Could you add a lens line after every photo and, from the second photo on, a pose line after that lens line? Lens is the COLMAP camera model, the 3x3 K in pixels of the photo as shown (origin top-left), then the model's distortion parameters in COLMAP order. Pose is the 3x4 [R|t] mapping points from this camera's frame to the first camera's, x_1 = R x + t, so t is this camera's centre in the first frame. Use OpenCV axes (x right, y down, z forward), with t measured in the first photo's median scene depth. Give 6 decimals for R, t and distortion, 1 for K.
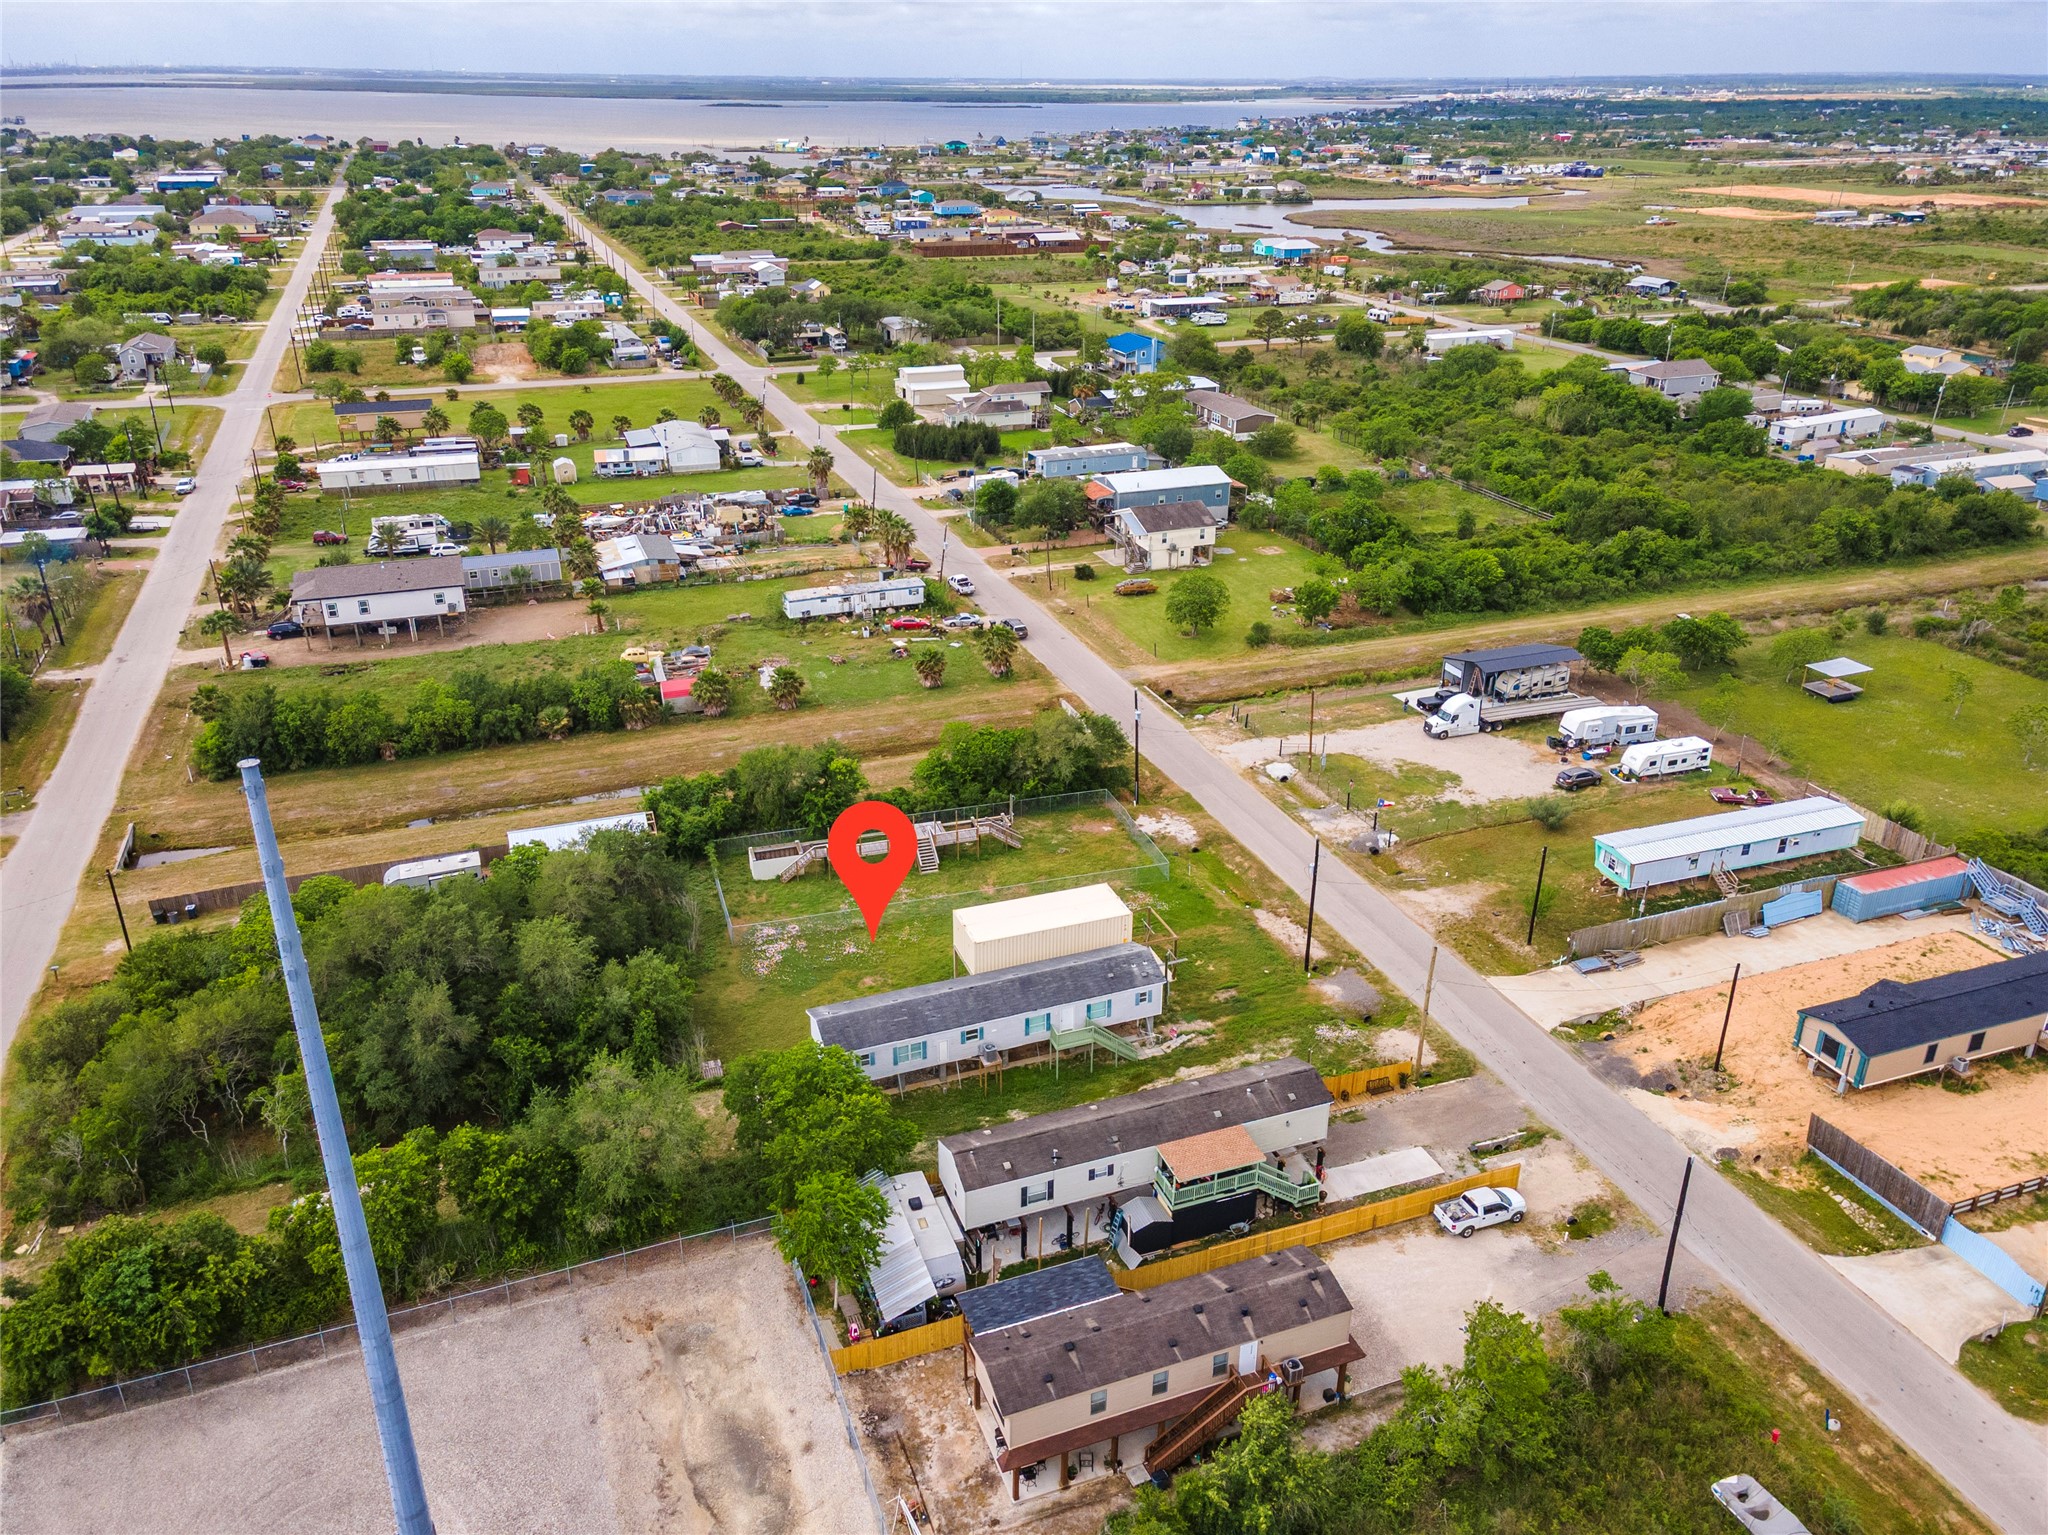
lens RADIAL K [[1511.9, 0, 1003.6], [0, 1511.9, 764.9], [0, 0, 1]] dist [0.041093, 0.003219]
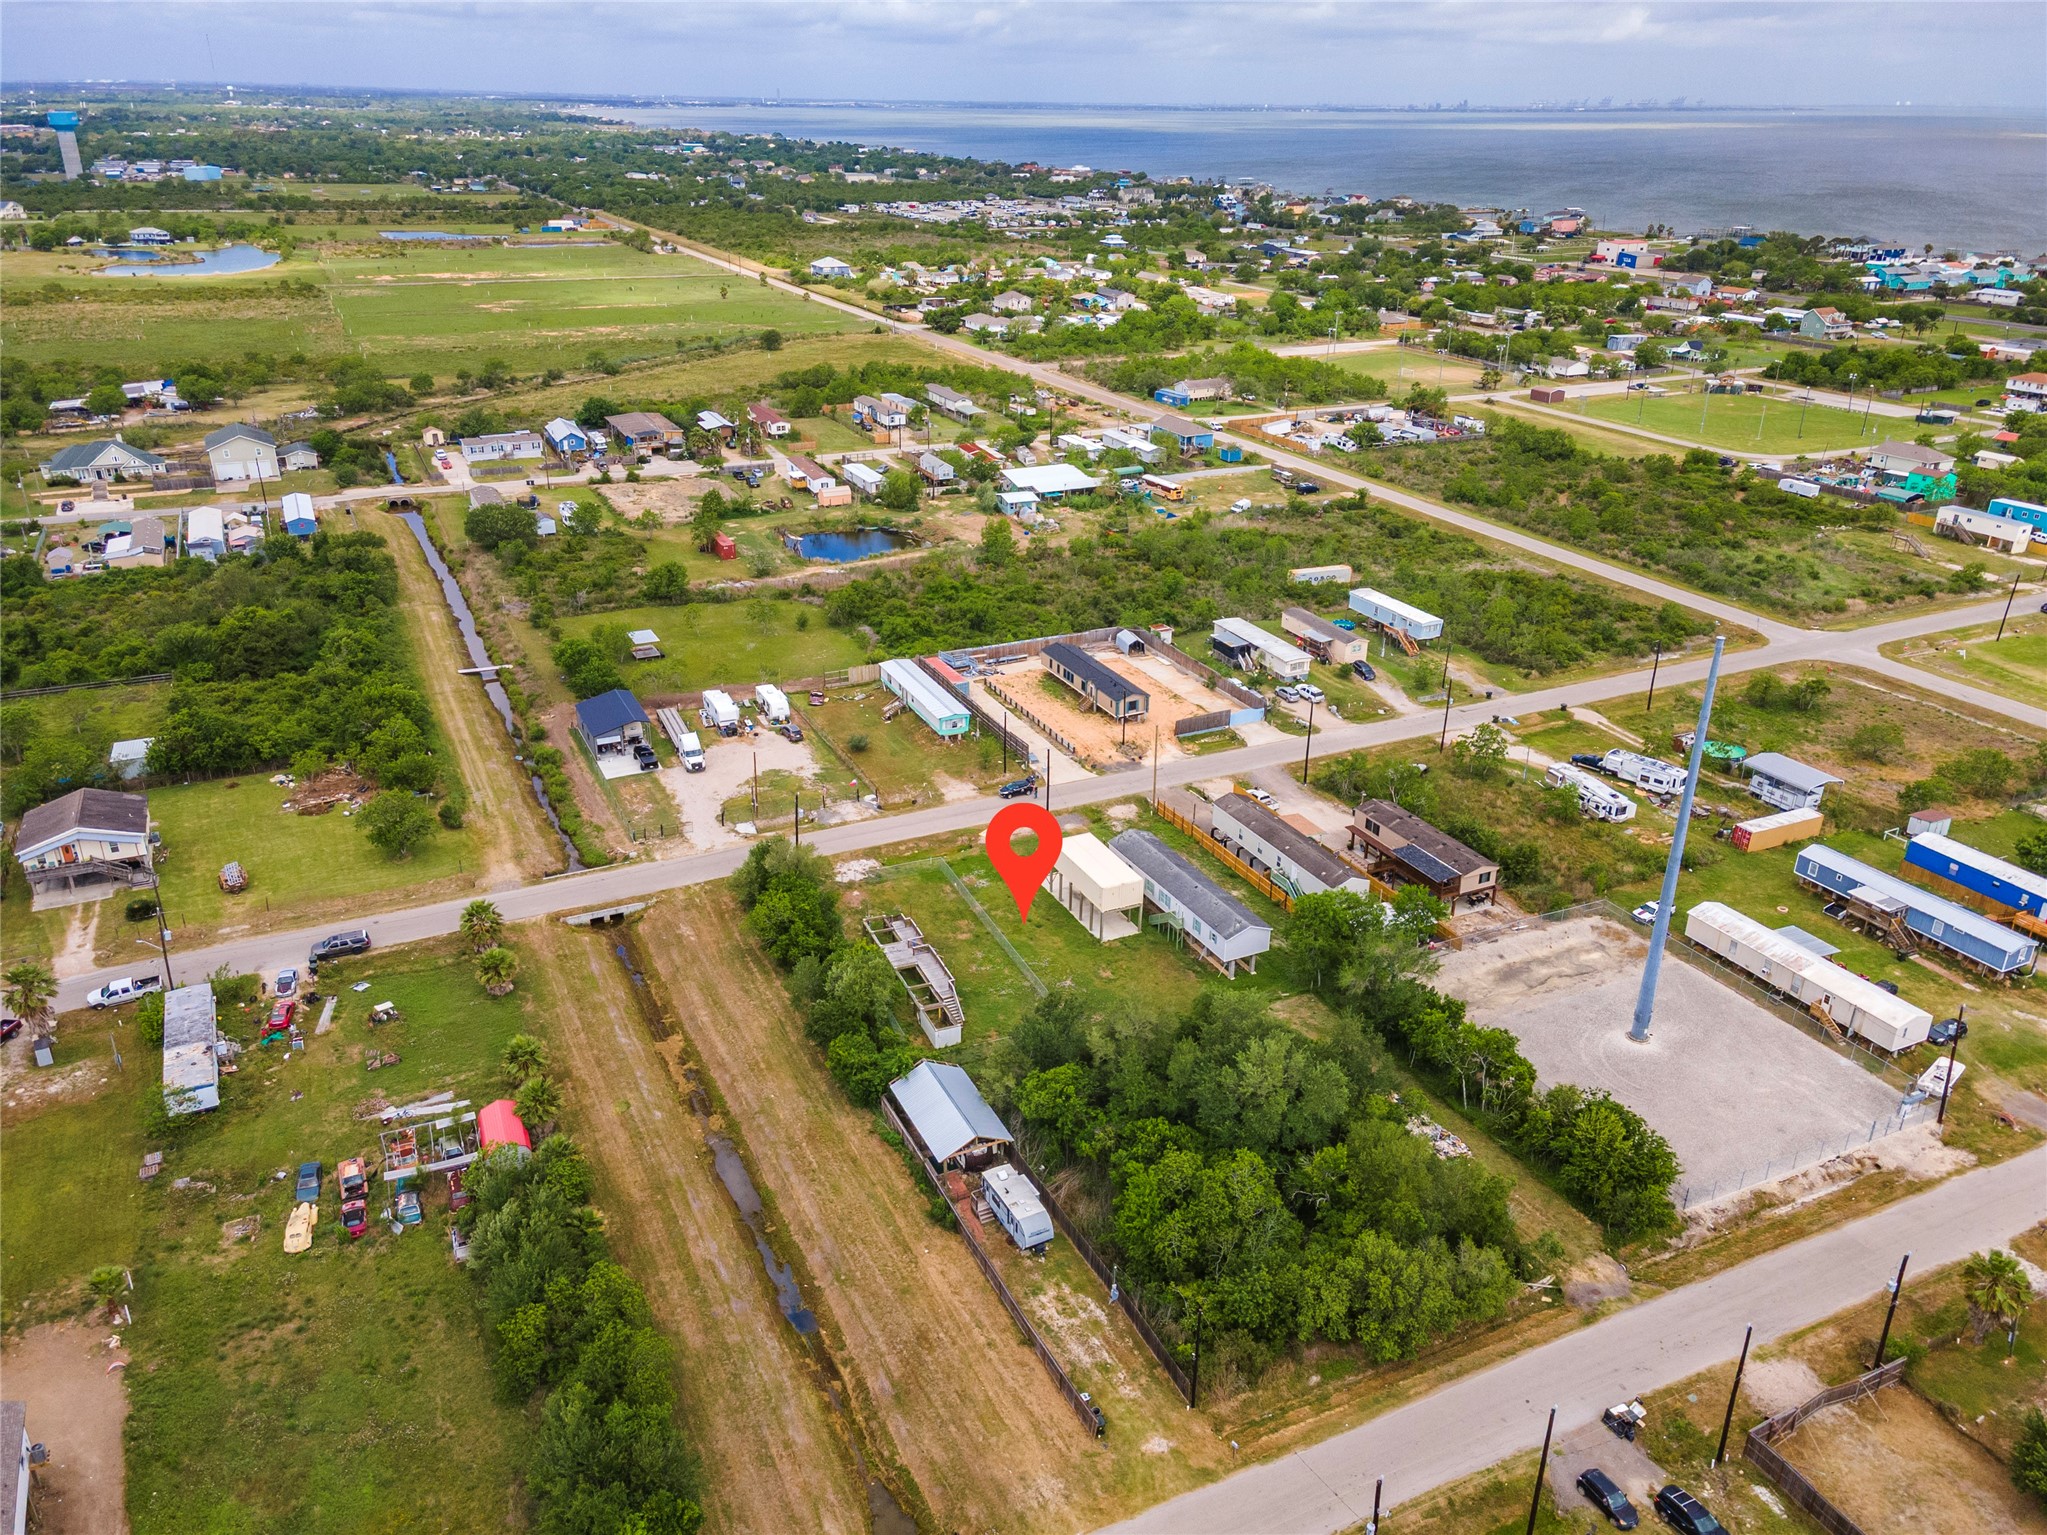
lens RADIAL K [[1569.7, 0, 1023.5], [0, 1569.7, 767.5], [0, 0, 1]] dist [0.055307, 0.006336]
pose [[-0.121041, -0.393957, 0.911124, -1.067056], [0.397637, 0.821767, 0.408146, -0.506619], [-0.909524, 0.411699, 0.057184, 0.755801]]
